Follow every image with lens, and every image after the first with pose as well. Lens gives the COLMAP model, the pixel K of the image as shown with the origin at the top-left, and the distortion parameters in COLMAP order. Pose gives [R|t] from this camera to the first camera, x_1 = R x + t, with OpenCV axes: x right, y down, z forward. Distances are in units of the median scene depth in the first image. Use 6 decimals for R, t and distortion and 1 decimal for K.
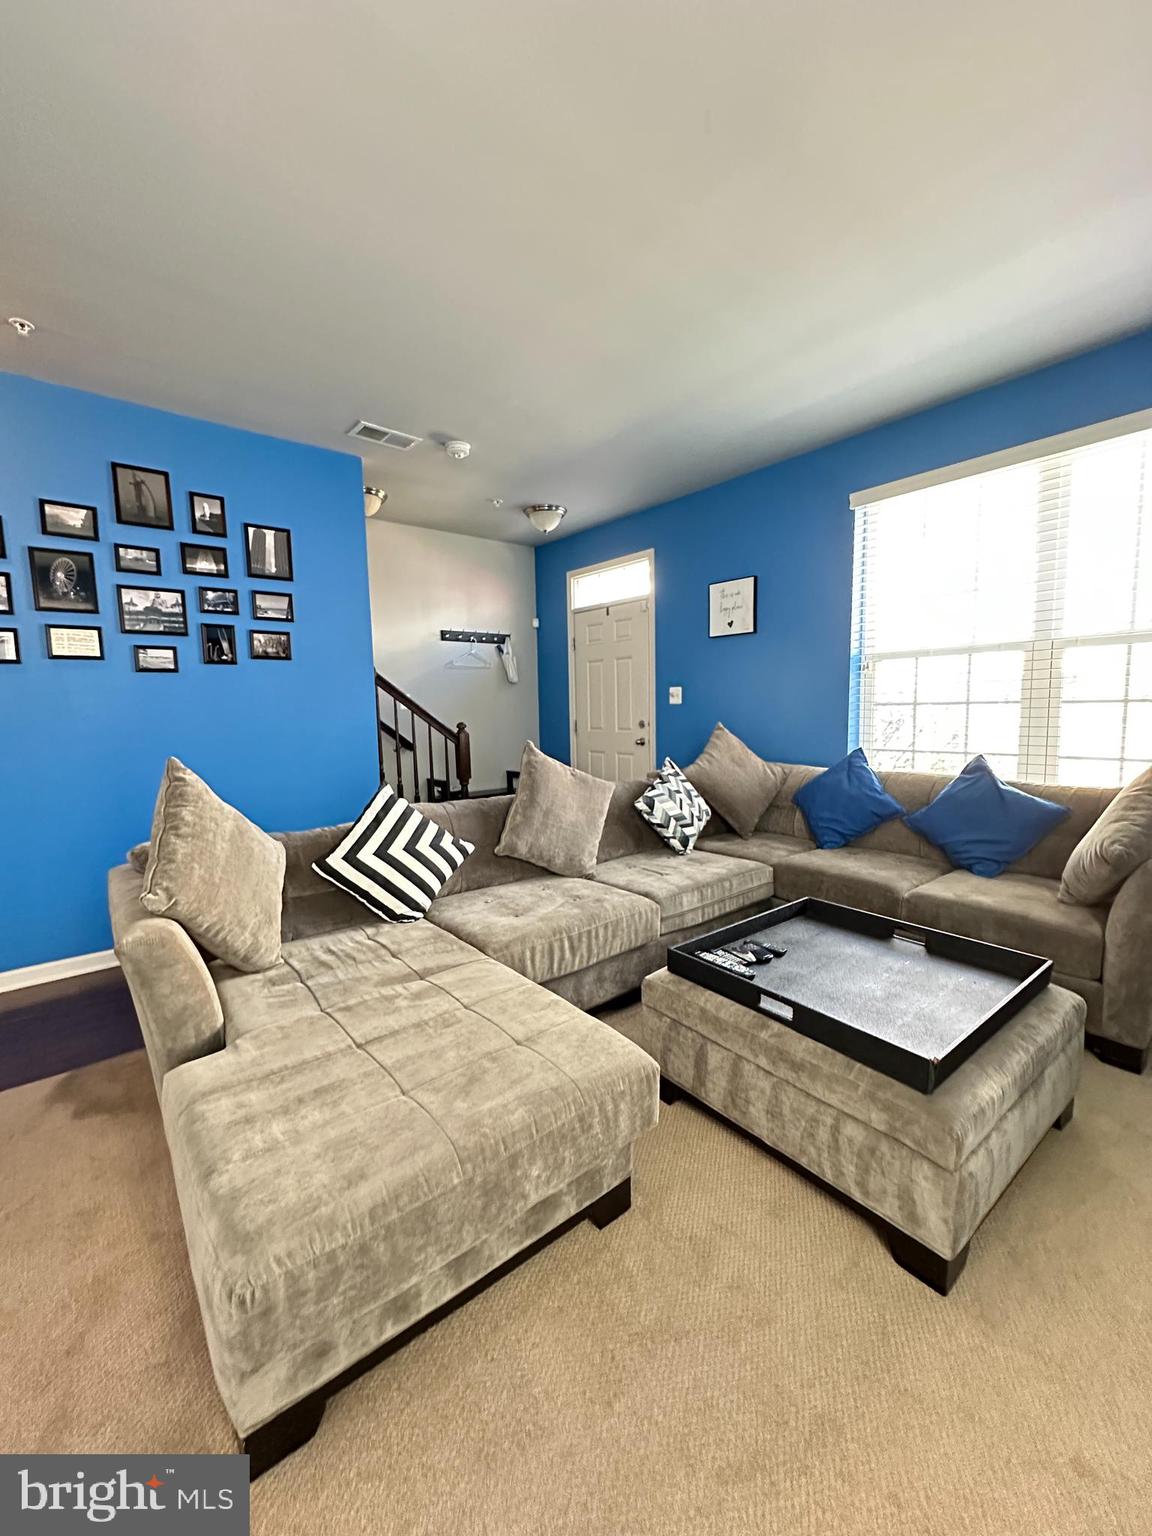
lens RADIAL K [[617.8, 0, 558.9], [0, 617.8, 765.3], [0, 0, 1]] dist [-0.010781, -0.000246]
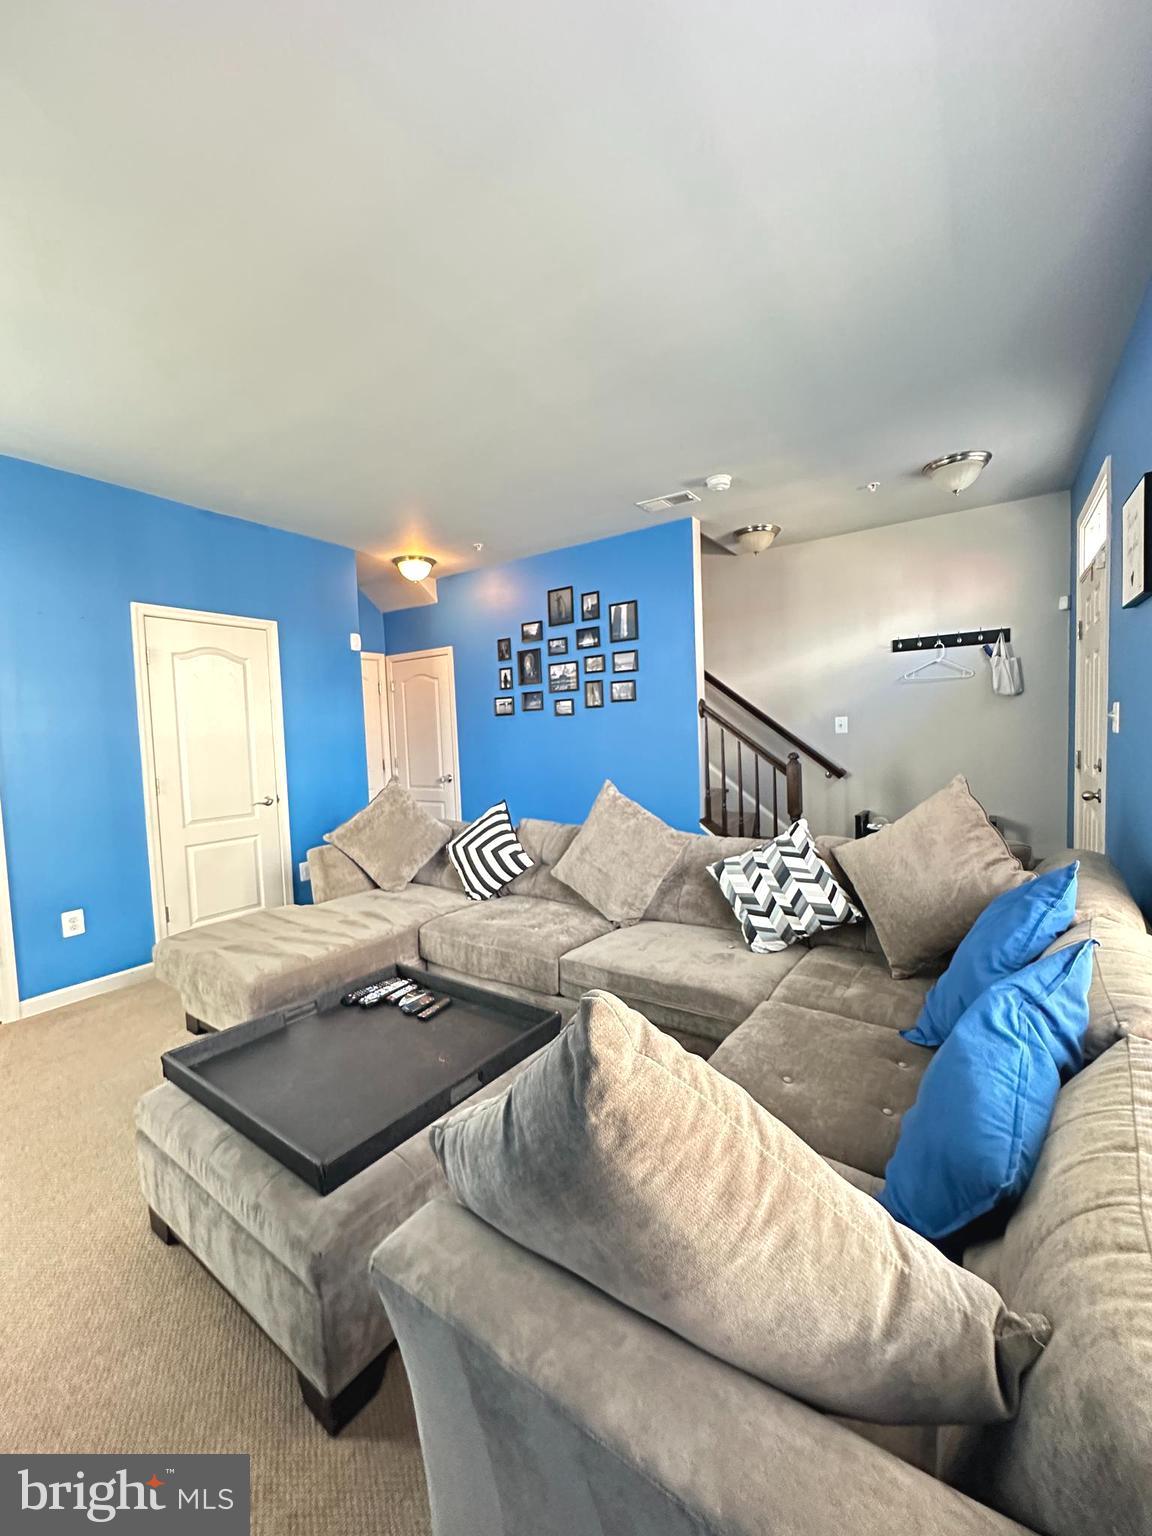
lens RADIAL K [[605.5, 0, 578.7], [0, 605.5, 764.5], [0, 0, 1]] dist [0.001978, -0.008836]
pose [[0.285875, 0.061808, -0.956272, 0.822809], [-0.060948, 0.997070, 0.046224, -0.099074], [0.956327, 0.045069, 0.288804, 0.581589]]
